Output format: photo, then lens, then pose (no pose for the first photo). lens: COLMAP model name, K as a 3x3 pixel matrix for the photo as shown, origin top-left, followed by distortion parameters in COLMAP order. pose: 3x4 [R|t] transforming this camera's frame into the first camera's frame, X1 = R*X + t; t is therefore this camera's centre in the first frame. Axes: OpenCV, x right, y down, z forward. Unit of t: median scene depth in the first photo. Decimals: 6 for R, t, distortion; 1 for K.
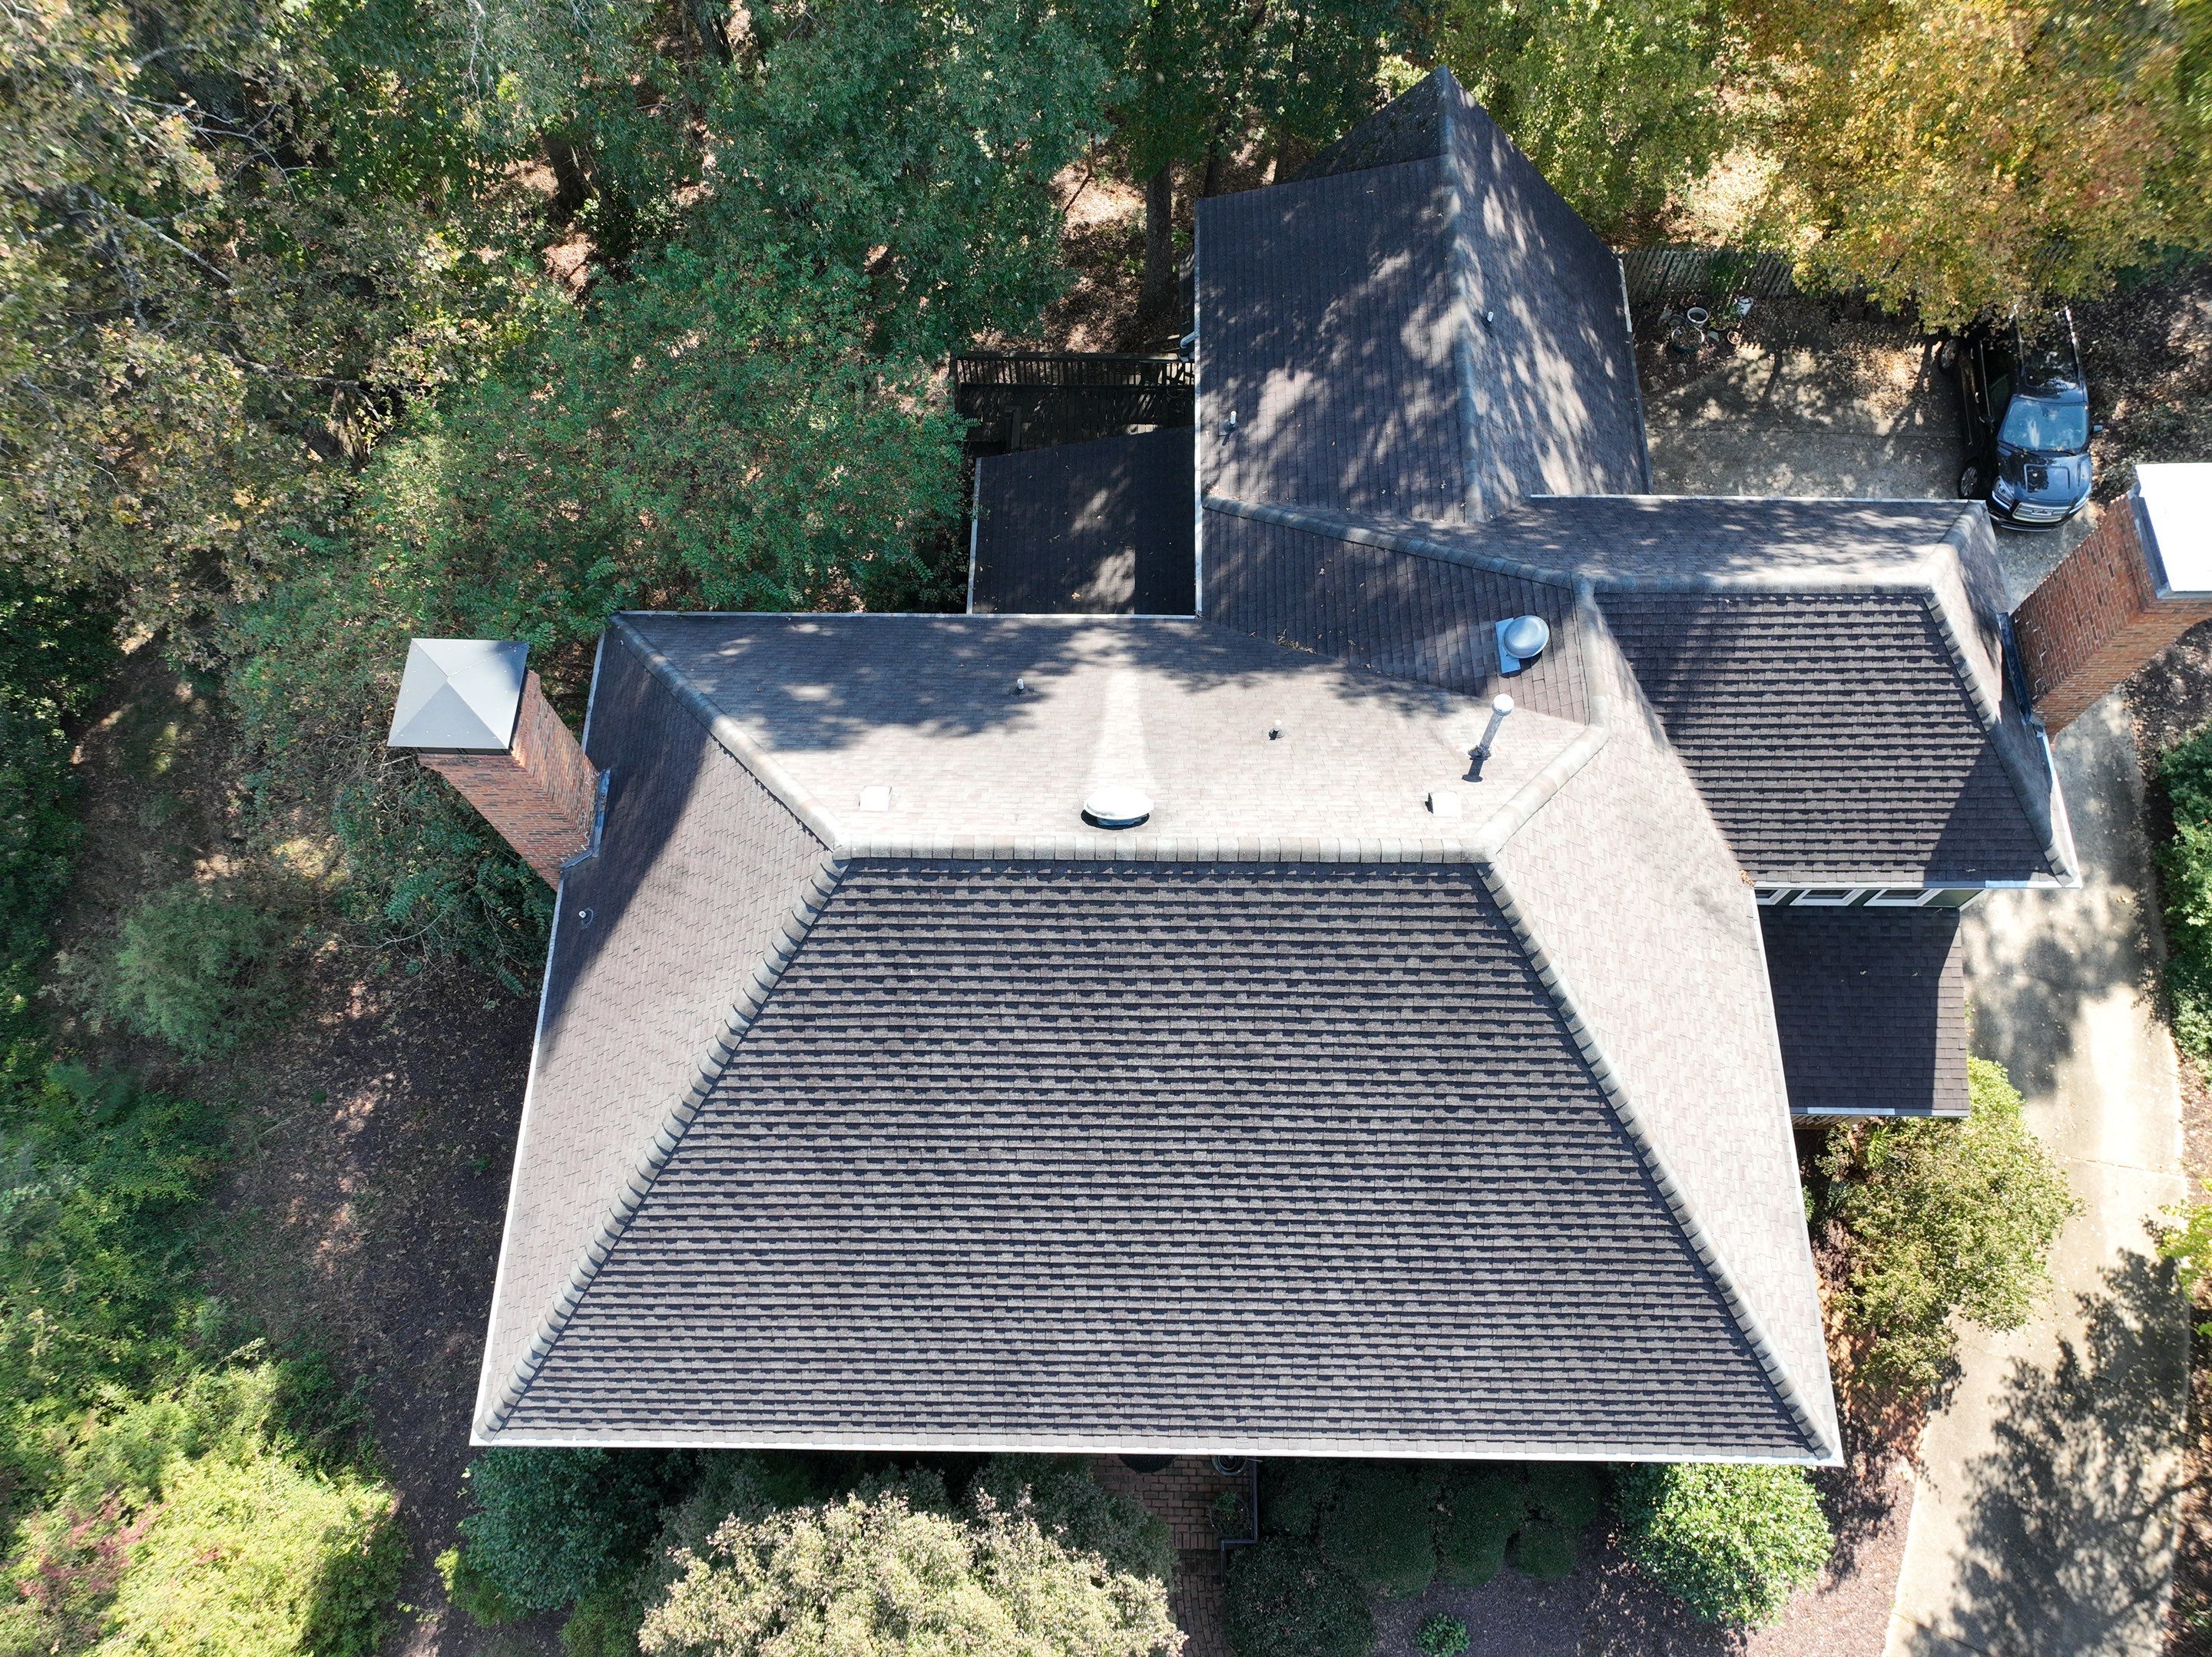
lens RADIAL K [[1599.9, 0, 1098.7], [0, 1599.9, 810.6], [0, 0, 1]] dist [0.002953, 0.013081]
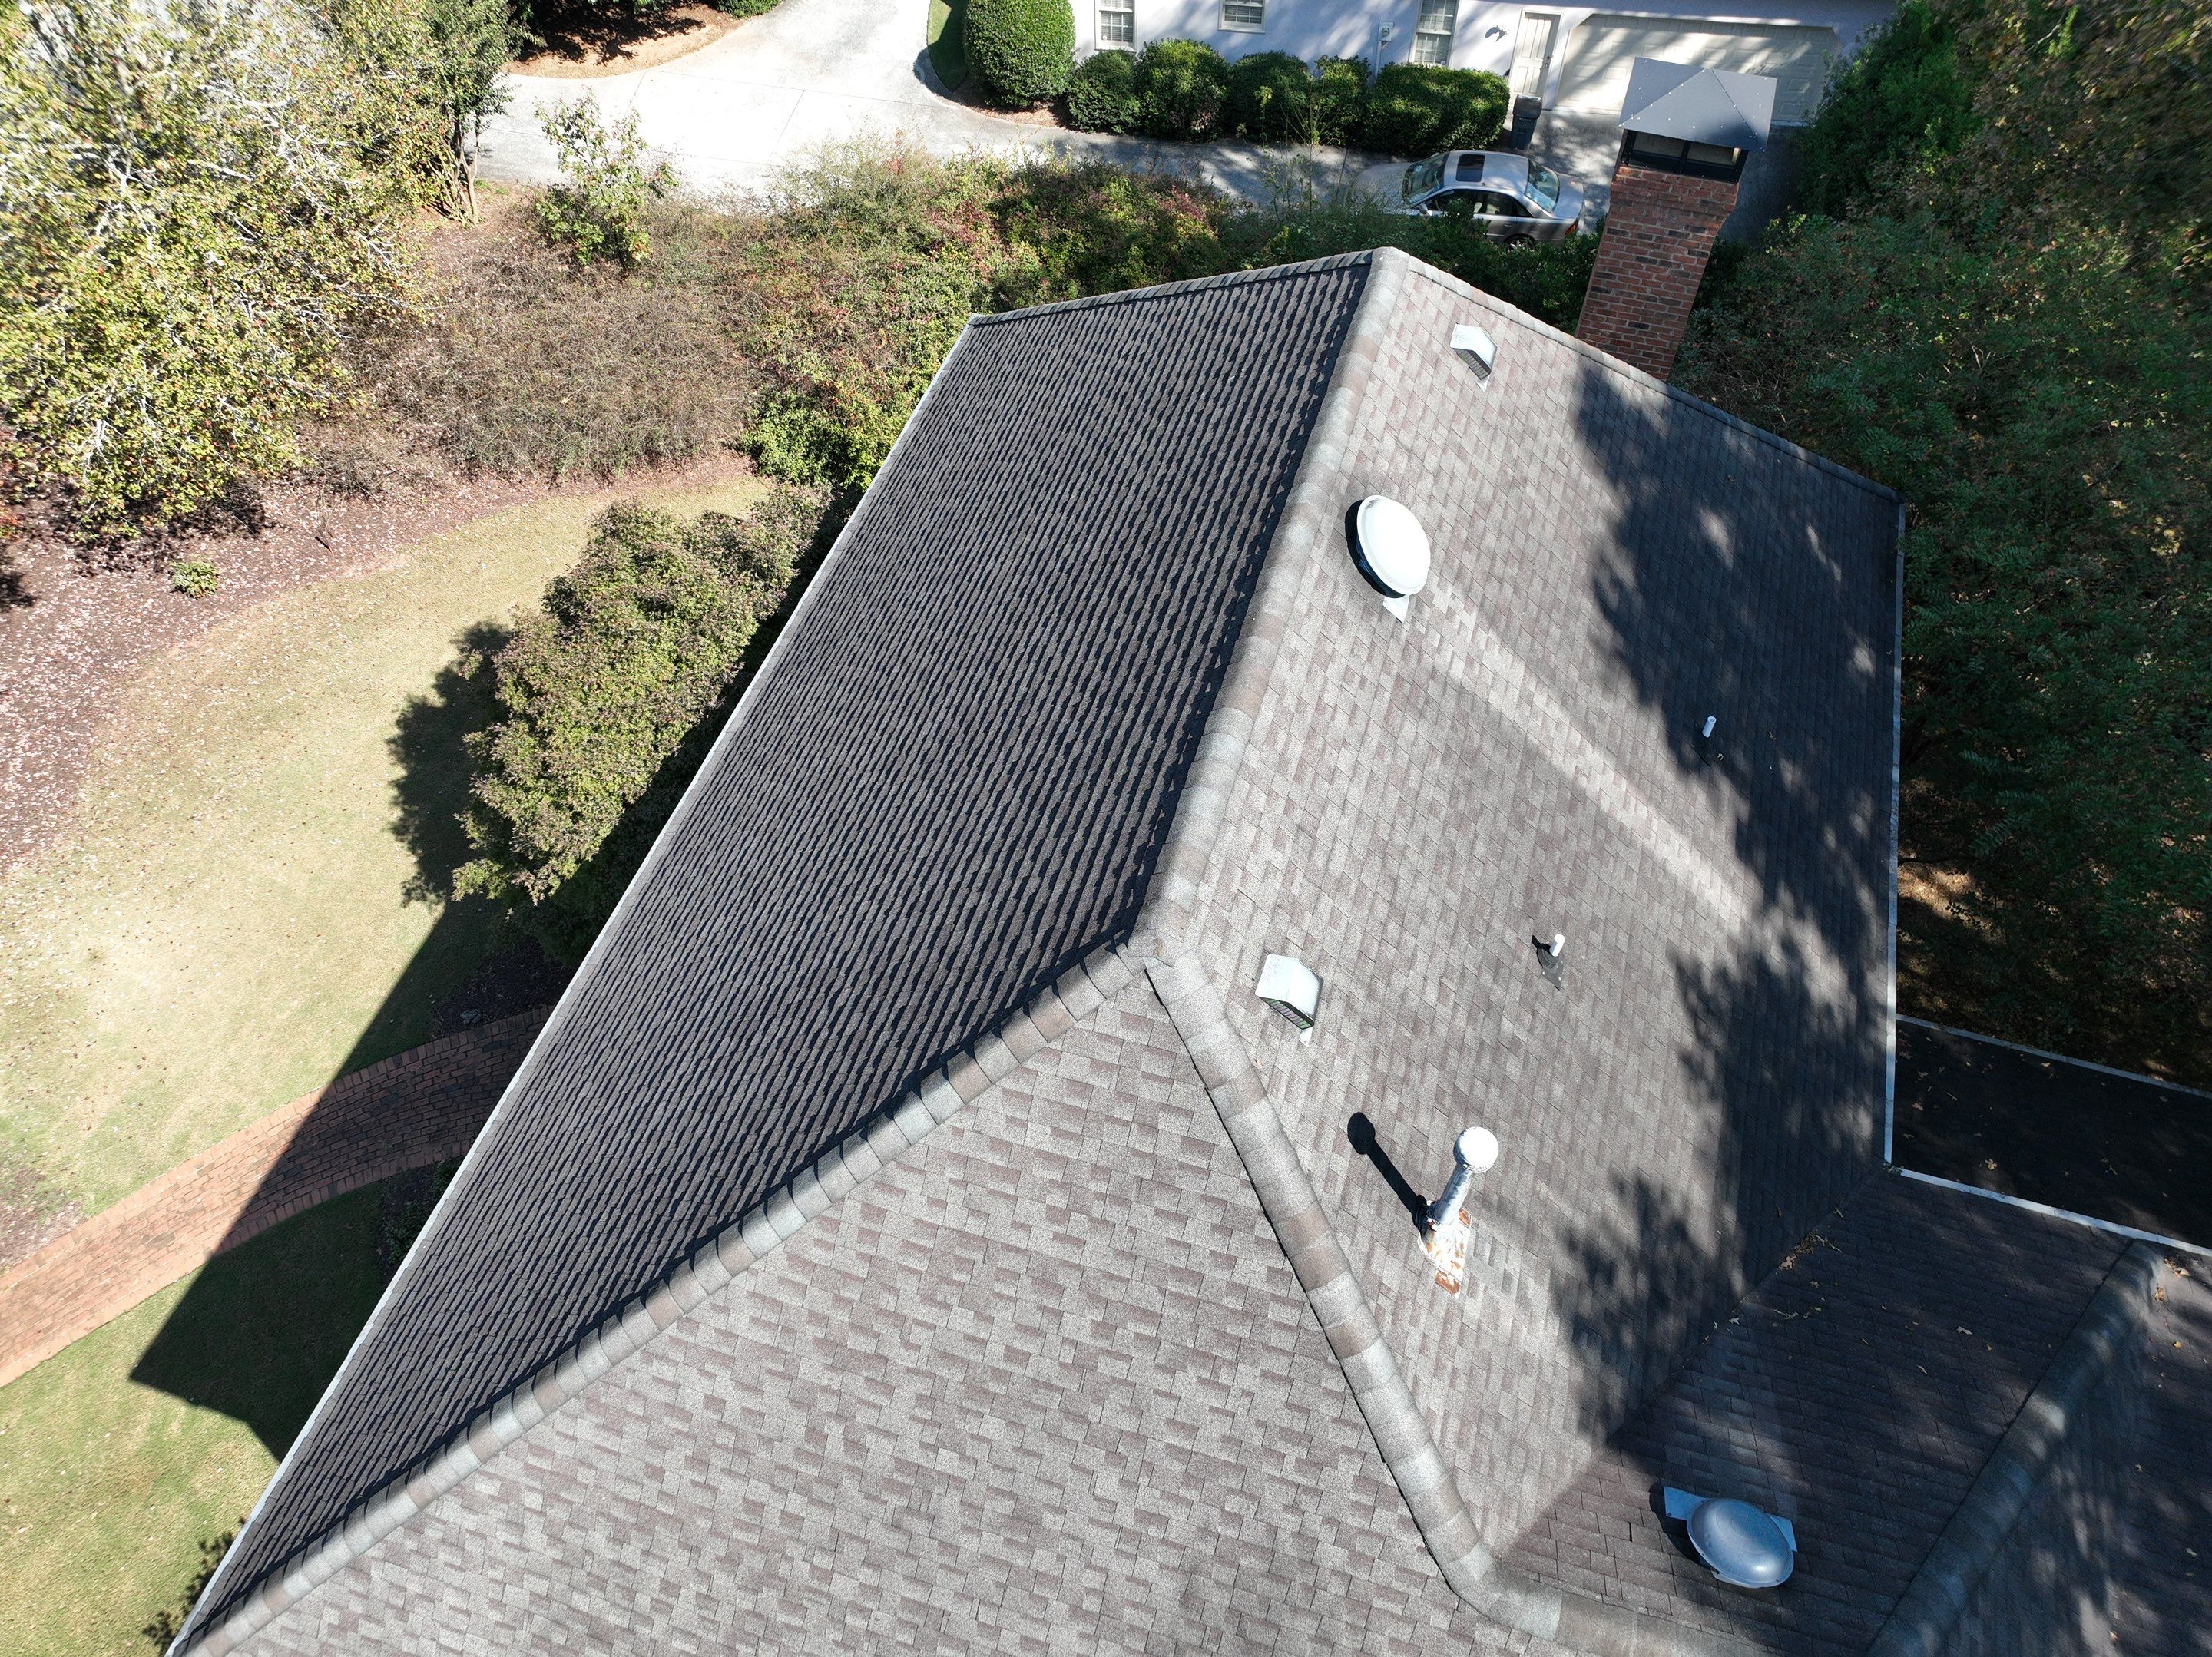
lens RADIAL K [[1599.9, 0, 1108.2], [0, 1599.9, 808.8], [0, 0, 1]] dist [0.002953, 0.013081]
pose [[-0.288925, 0.762710, -0.578615, 0.385616], [-0.879153, 0.027864, 0.475725, -0.158283], [0.378963, 0.646140, 0.662488, 0.447244]]
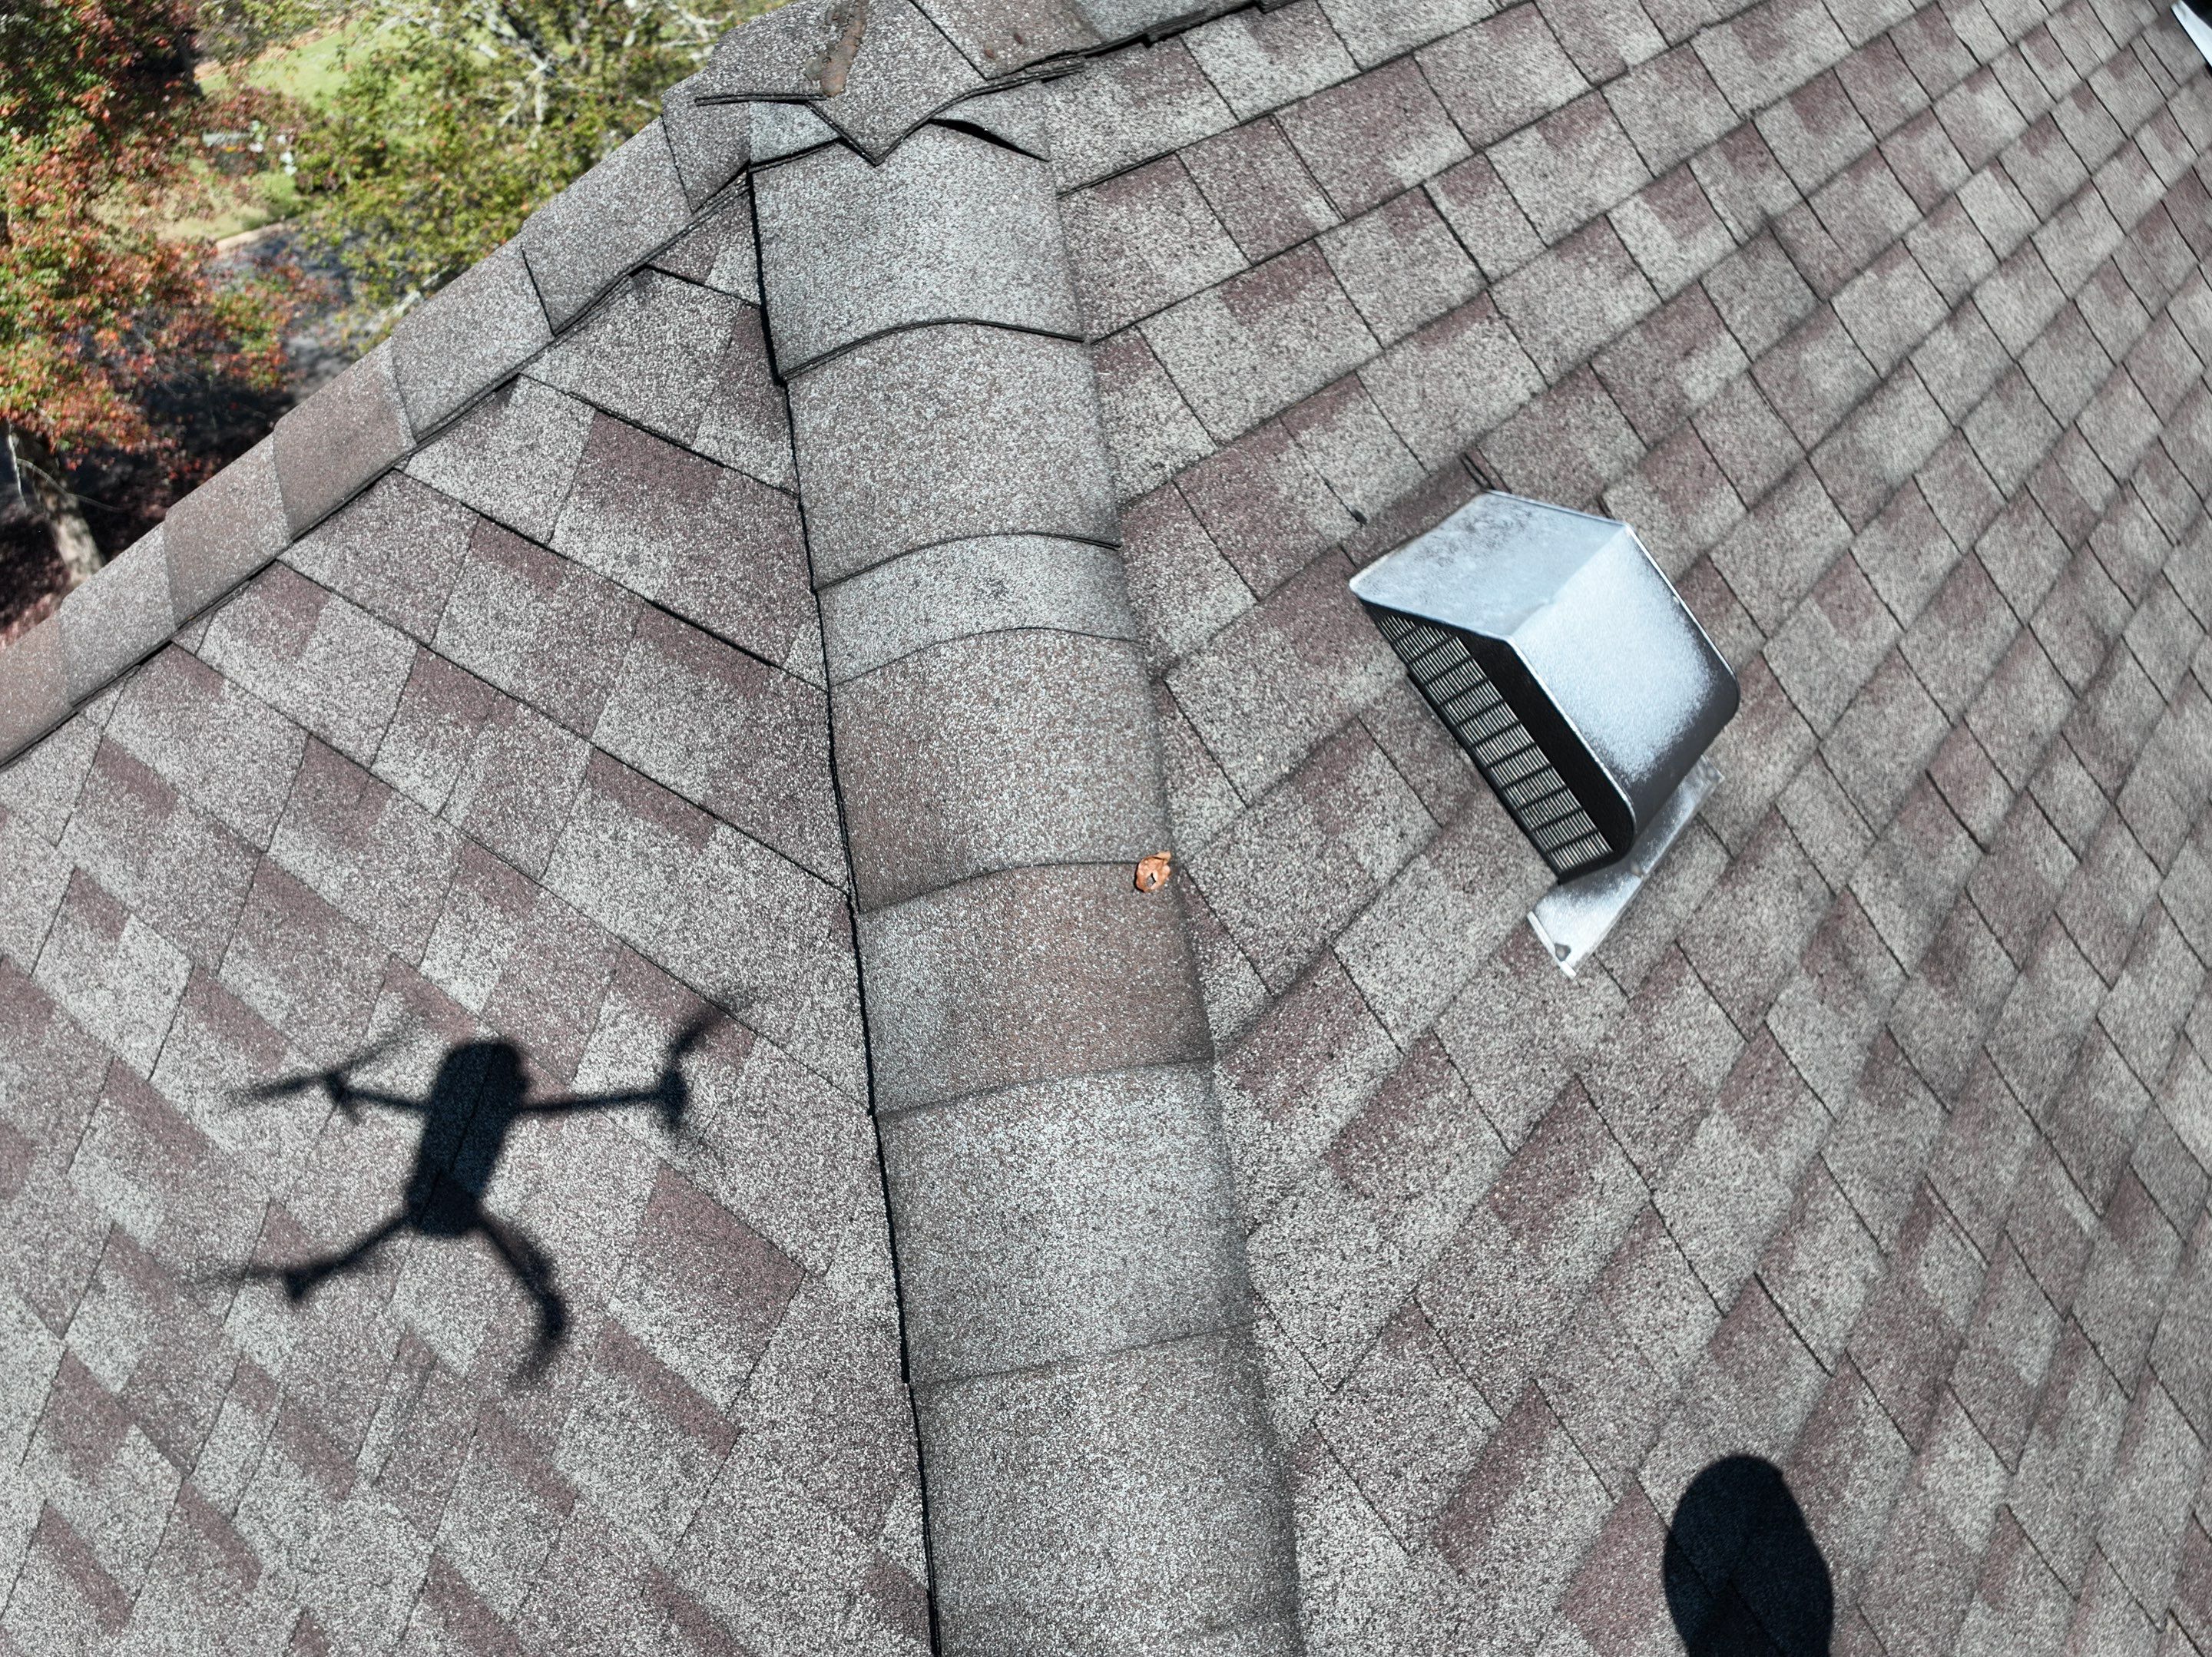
lens RADIAL K [[1599.9, 0, 1109.8], [0, 1599.9, 837.2], [0, 0, 1]] dist [0.002953, 0.013081]
pose [[-0.621923, 0.507717, -0.596183, 0.228166], [-0.721783, -0.076391, 0.687890, -0.036806], [0.303711, 0.858130, 0.413972, 0.746926]]
